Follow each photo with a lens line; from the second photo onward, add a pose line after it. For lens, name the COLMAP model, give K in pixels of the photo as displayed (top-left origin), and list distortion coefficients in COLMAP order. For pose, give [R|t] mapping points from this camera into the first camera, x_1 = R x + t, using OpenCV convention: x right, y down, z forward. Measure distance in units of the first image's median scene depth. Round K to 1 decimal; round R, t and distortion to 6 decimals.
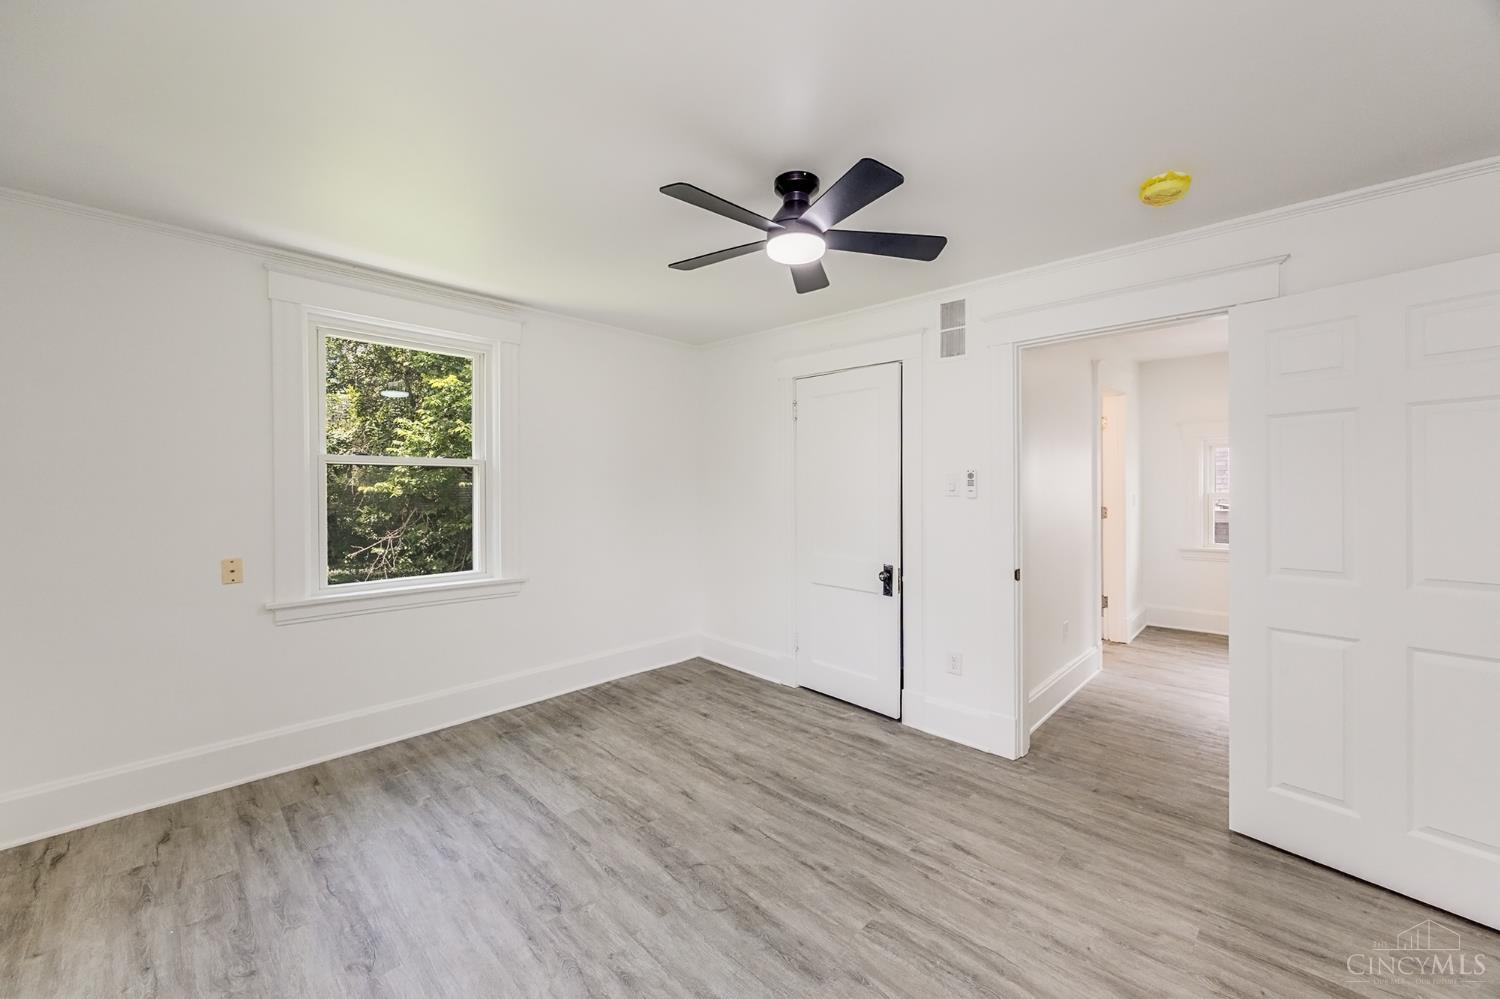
lens RADIAL K [[583.4, 0, 755.1], [0, 583.4, 493.6], [0, 0, 1]] dist [-0.000598, 0.000103]
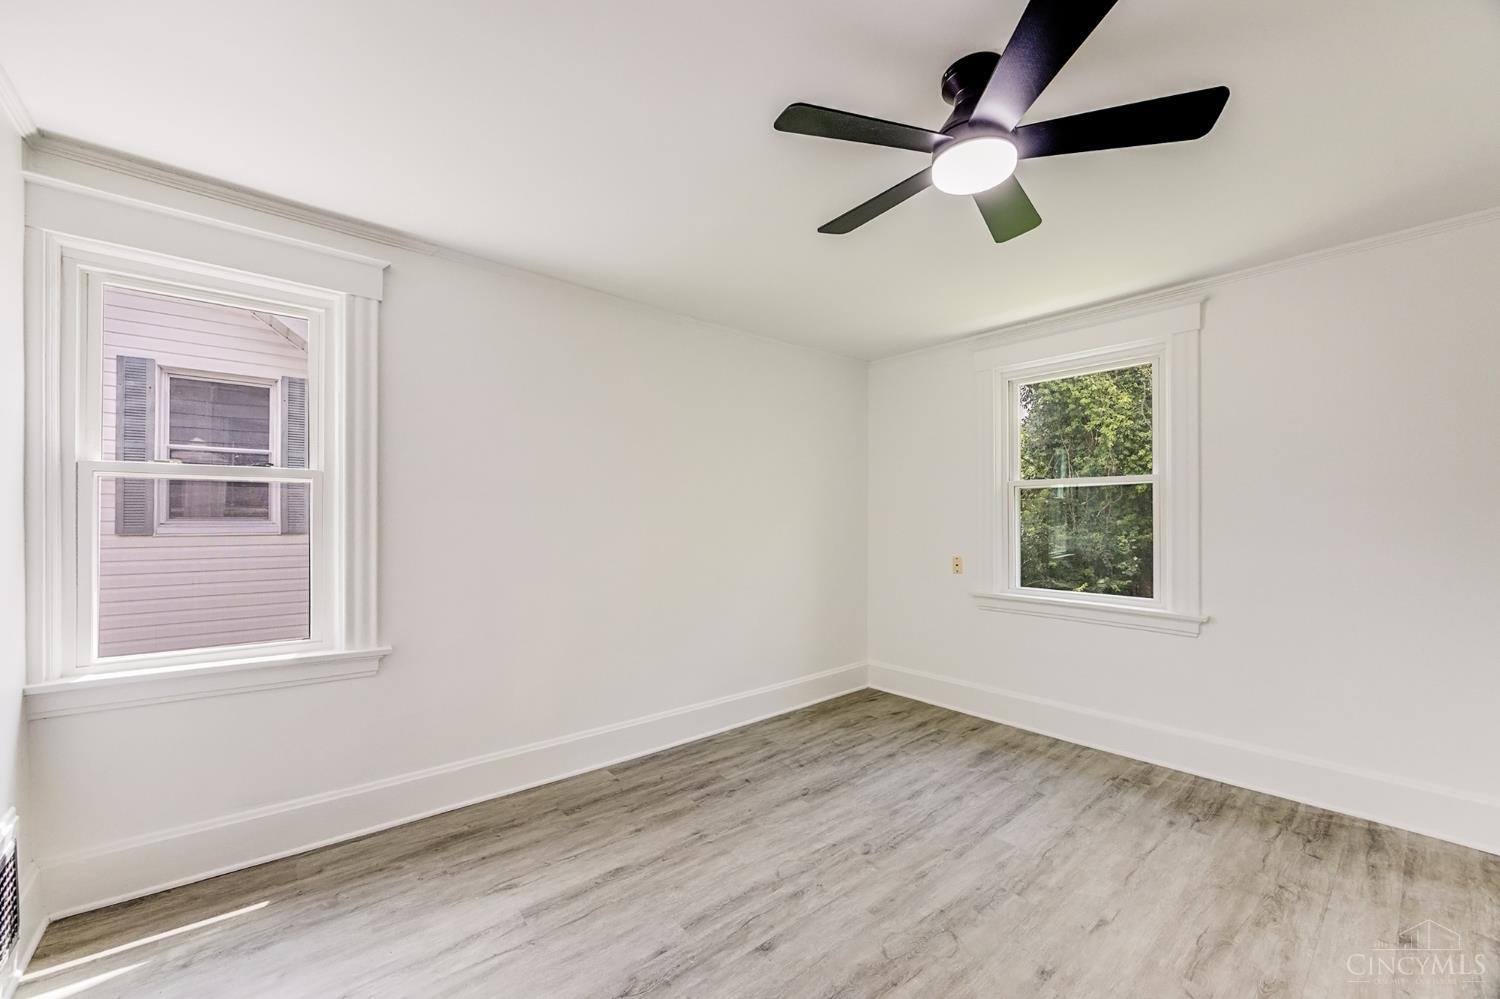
lens RADIAL K [[583.4, 0, 741.3], [0, 583.4, 515.2], [0, 0, 1]] dist [-0.000598, 0.000103]
pose [[-0.103391, -0.001336, -0.994640, 0.612214], [-0.004501, 0.999989, -0.000875, 0.009804], [0.994631, 0.004387, -0.103396, 0.591649]]
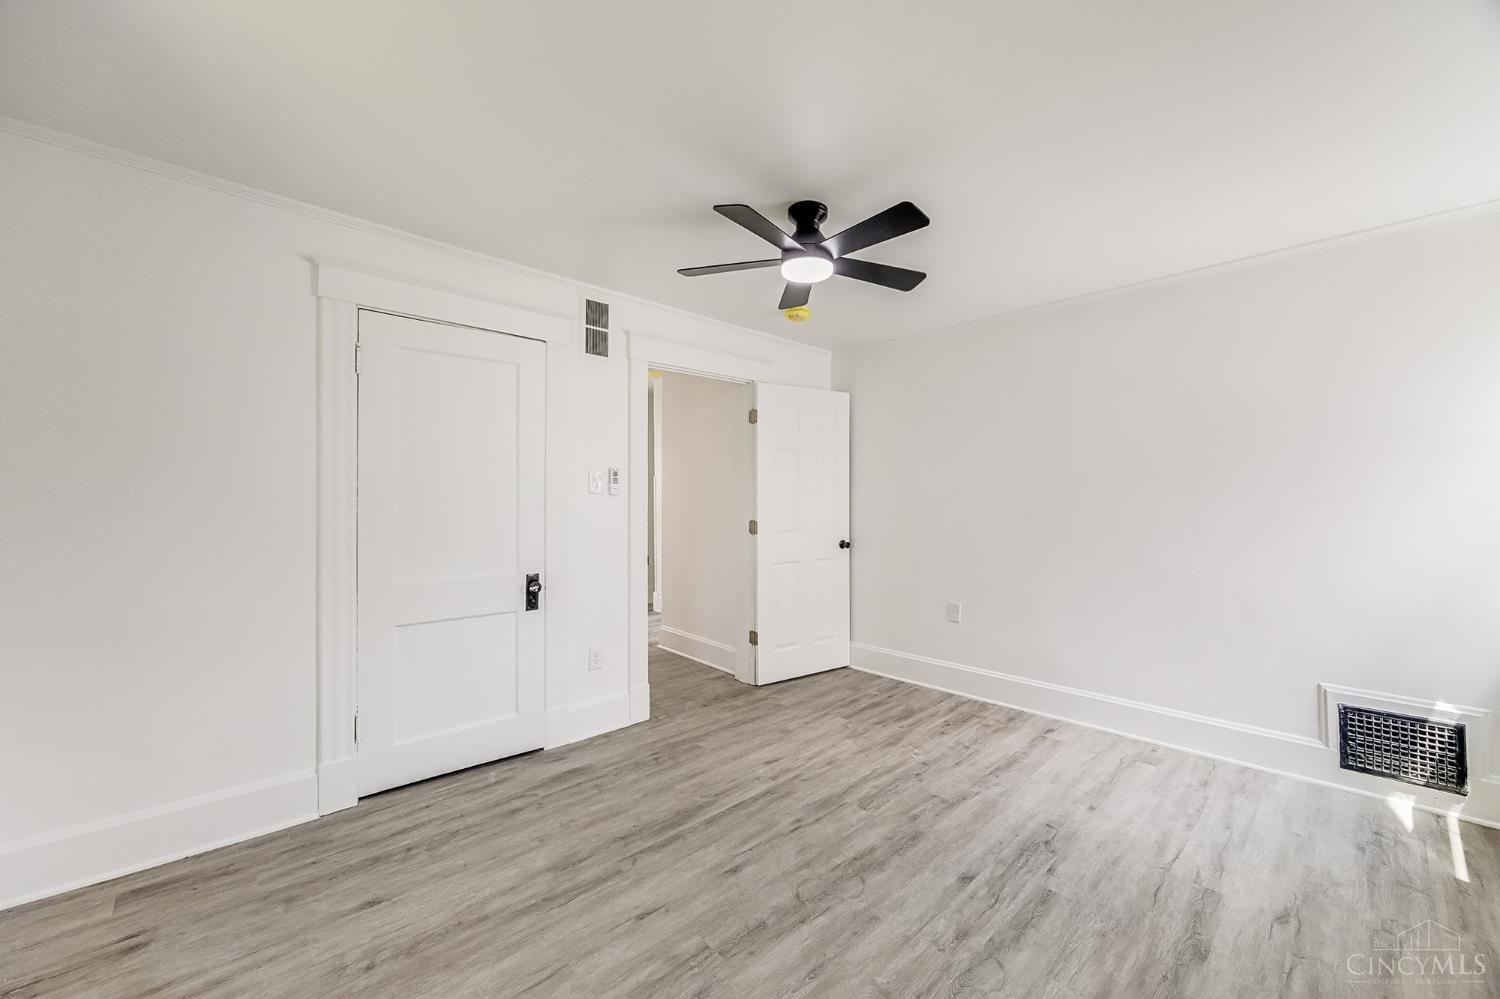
lens RADIAL K [[601.6, 0, 759.0], [0, 601.6, 484.2], [0, 0, 1]] dist [-0.000397, 0.000287]
pose [[0.026762, 0.009188, 0.999600, -0.801069], [0.002647, 0.999954, -0.009263, -0.000581], [-0.999638, 0.002894, 0.026736, 0.792159]]
